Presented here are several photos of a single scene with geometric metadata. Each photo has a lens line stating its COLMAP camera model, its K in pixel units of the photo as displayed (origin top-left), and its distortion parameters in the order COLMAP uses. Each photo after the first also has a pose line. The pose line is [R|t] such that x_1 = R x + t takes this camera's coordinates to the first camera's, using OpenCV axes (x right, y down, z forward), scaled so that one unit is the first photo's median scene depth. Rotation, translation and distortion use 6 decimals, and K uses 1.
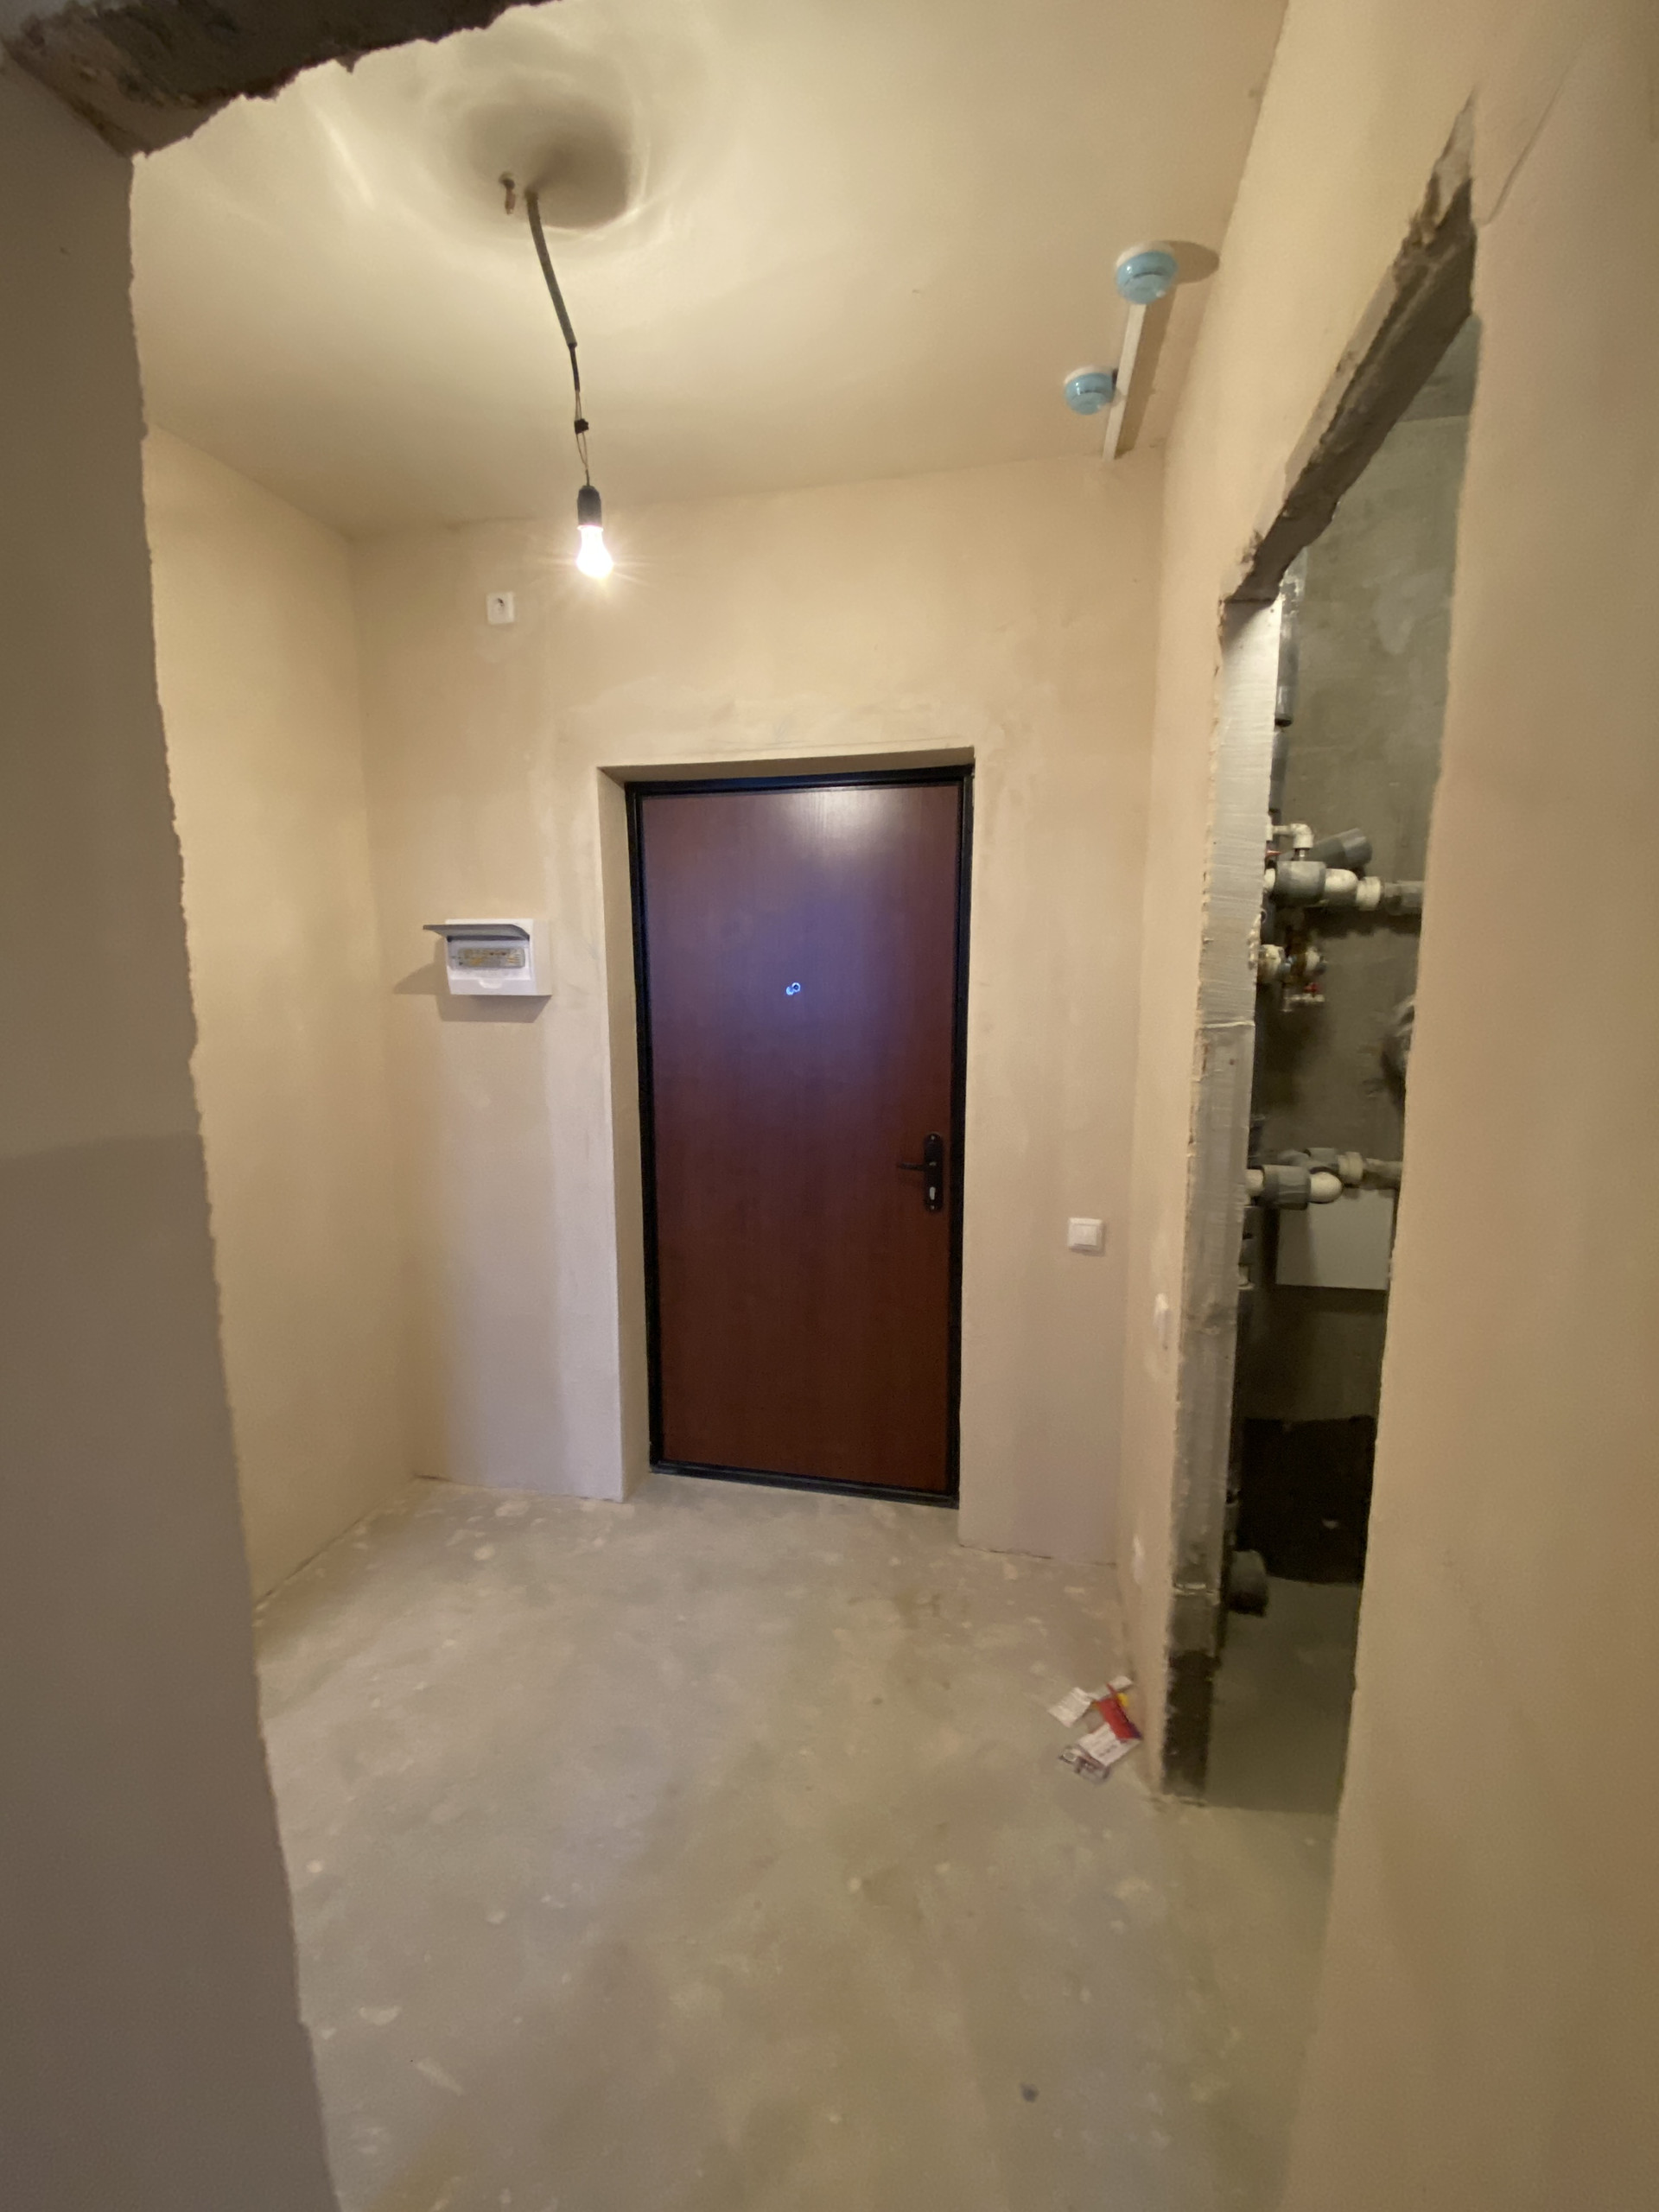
lens RADIAL K [[894.7, 0, 829.2], [0, 894.7, 1102.4], [0, 0, 1]] dist [0.014192, -0.018277]
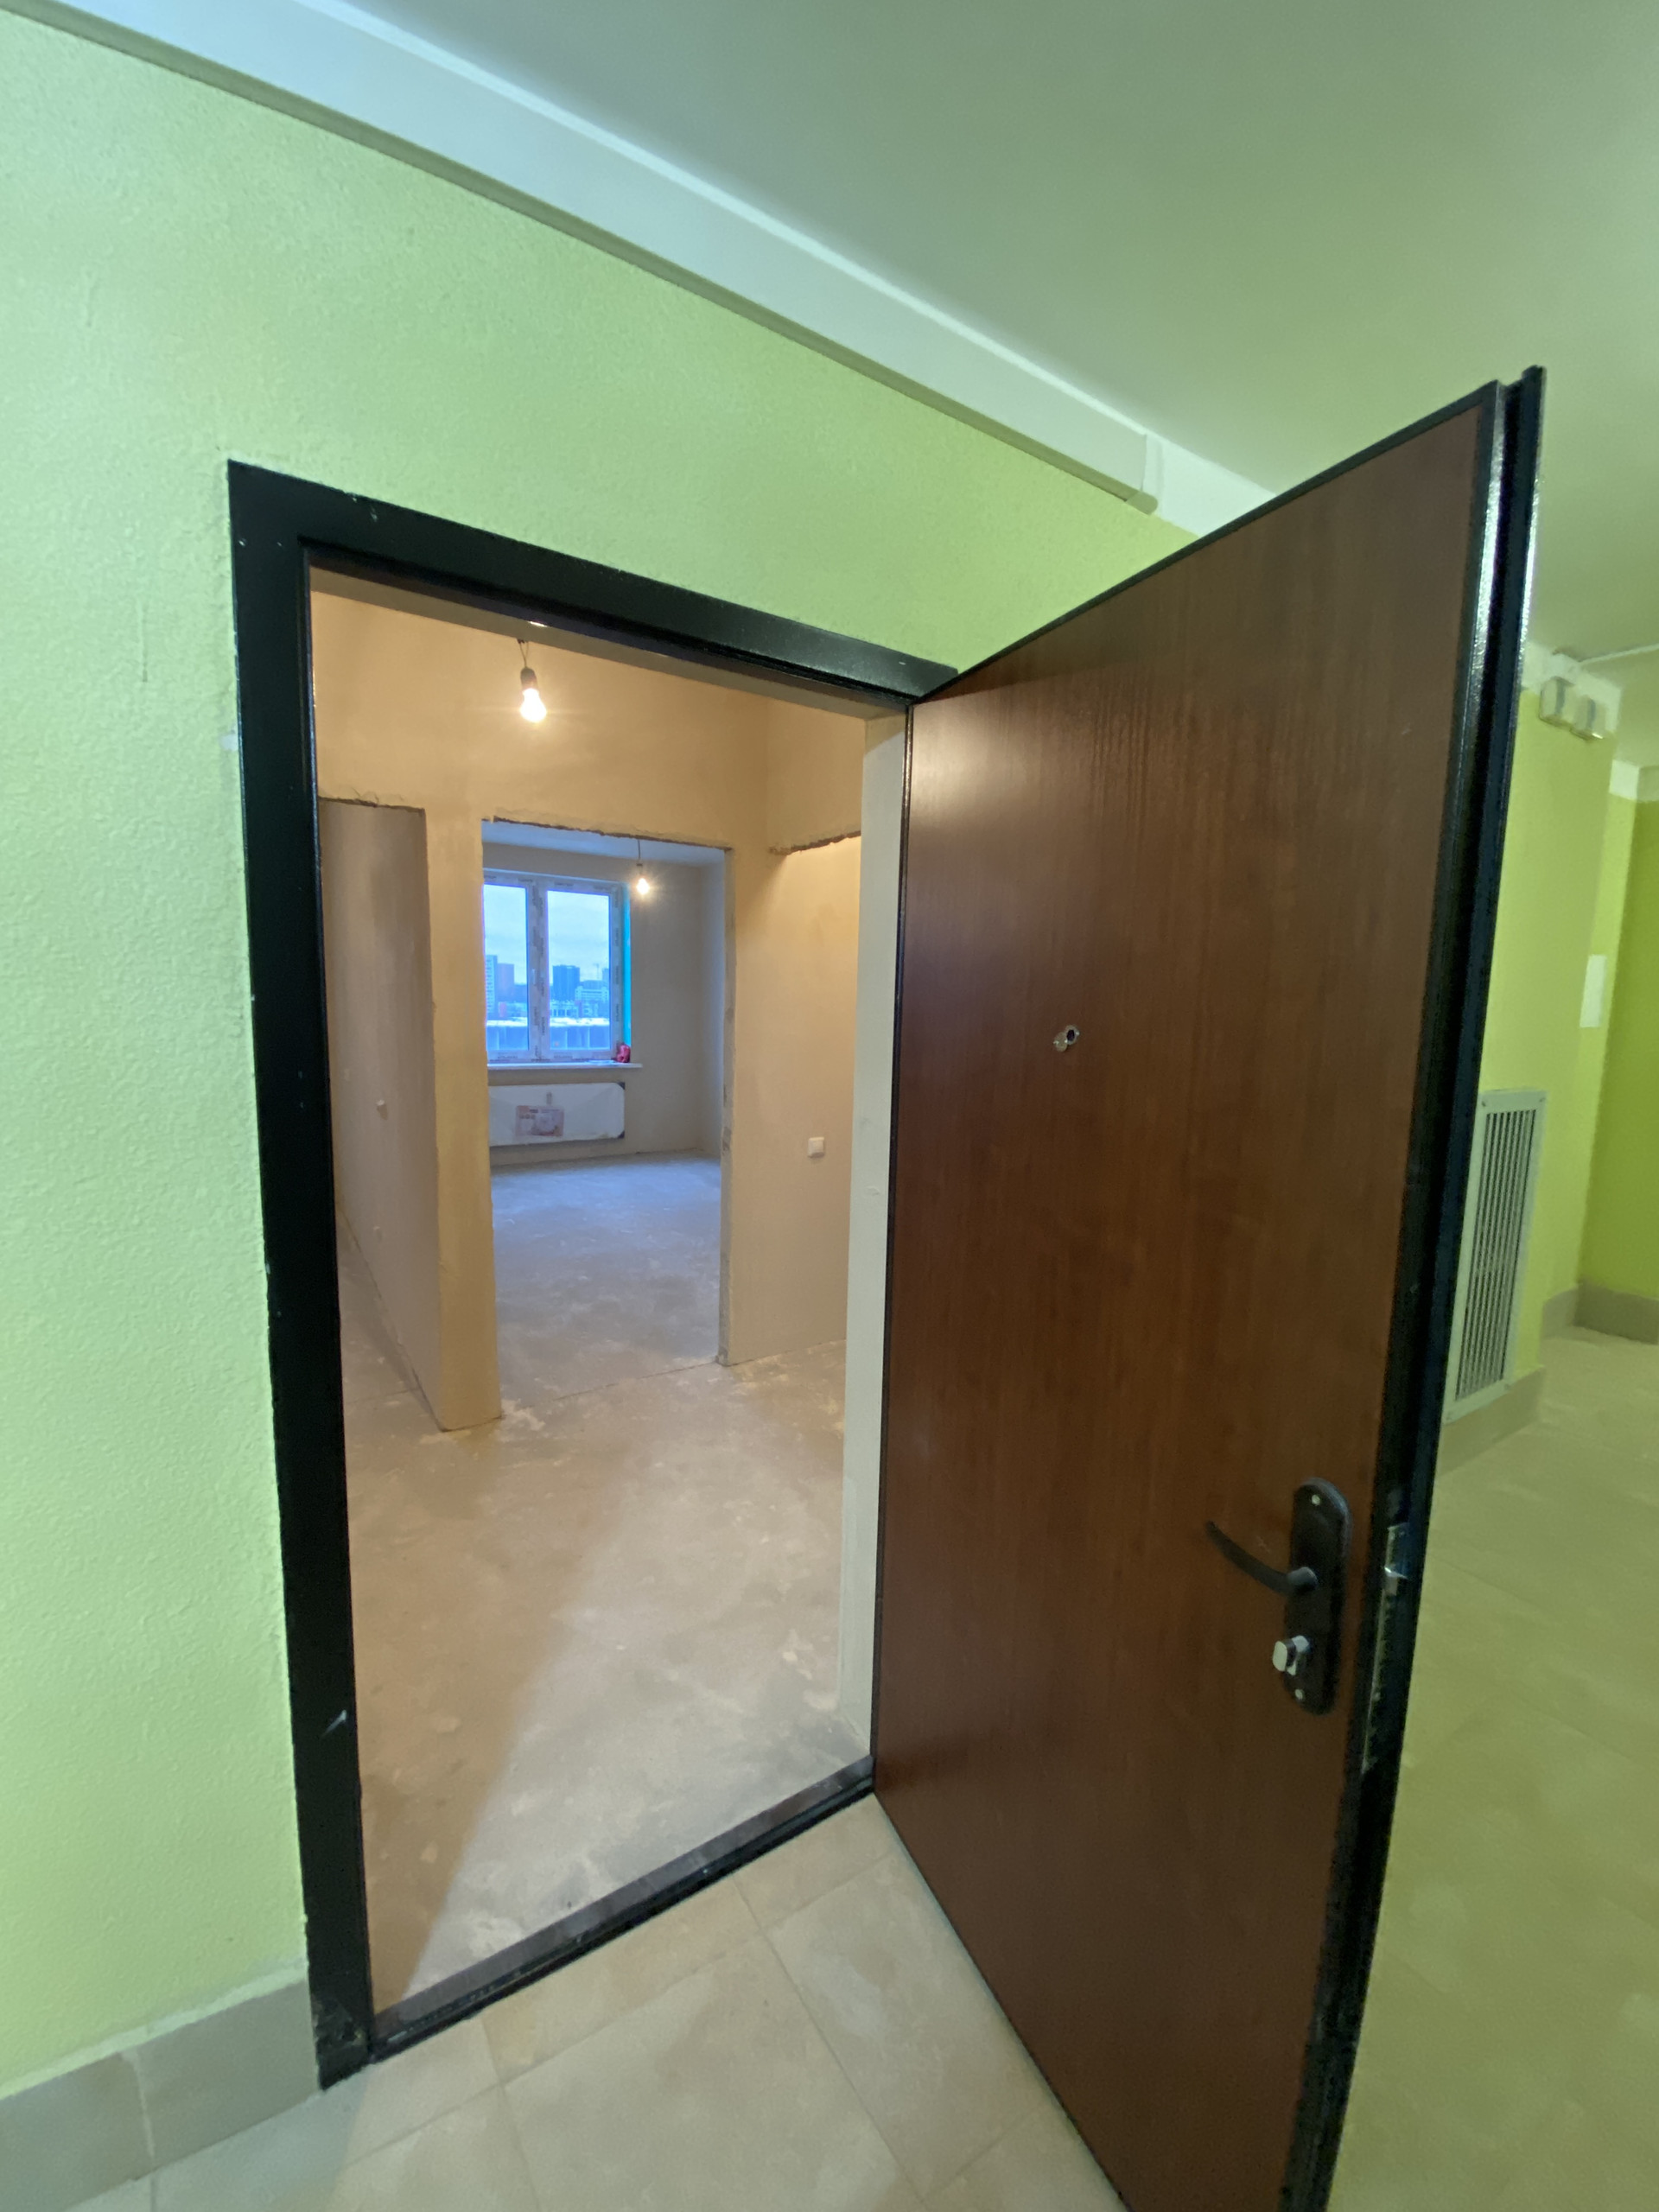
lens RADIAL K [[885.5, 0, 837.5], [0, 885.5, 1099.8], [0, 0, 1]] dist [0.066136, -0.045416]
pose [[-0.694525, 0.066948, -0.716347, 0.359674], [-0.132243, 0.966819, 0.218570, -0.272161], [0.707211, 0.246534, -0.662627, 1.774164]]
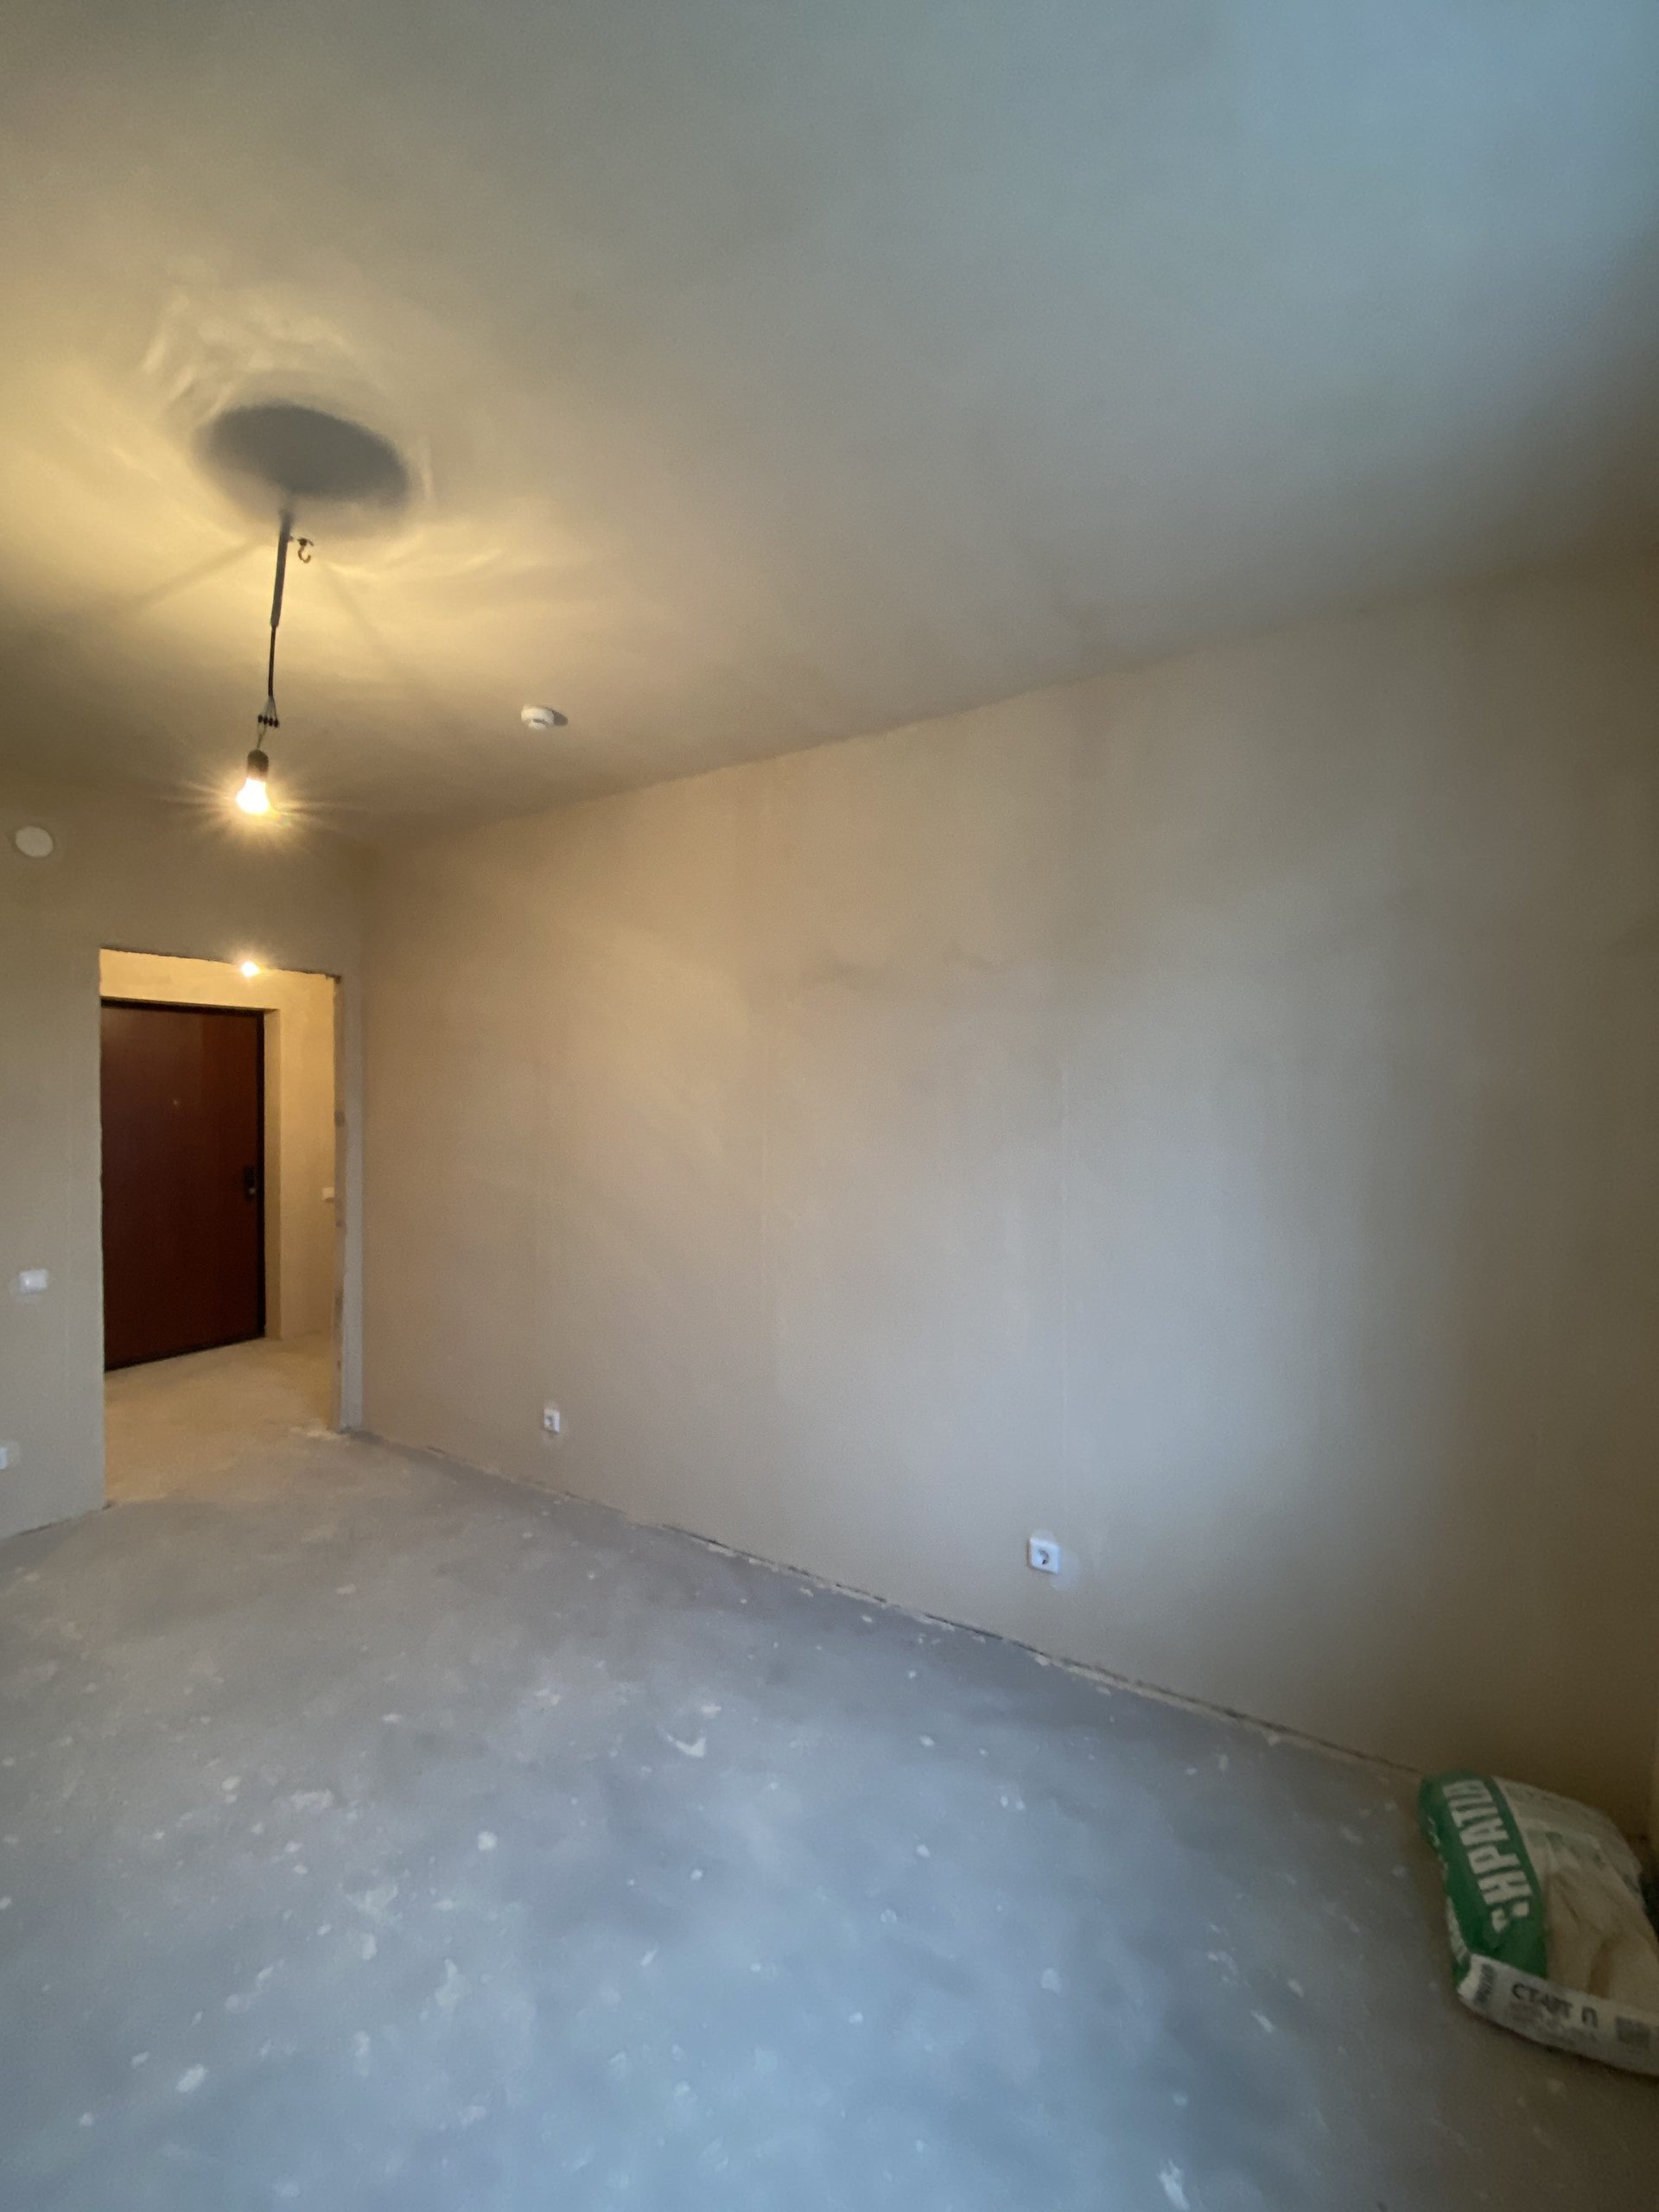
lens RADIAL K [[894.7, 0, 829.2], [0, 894.7, 1102.4], [0, 0, 1]] dist [0.014192, -0.018277]
pose [[0.324225, -0.009597, 0.945931, -1.866624], [0.132962, 0.990484, -0.035525, 0.187576], [-0.936589, 0.137291, 0.322416, -1.361061]]
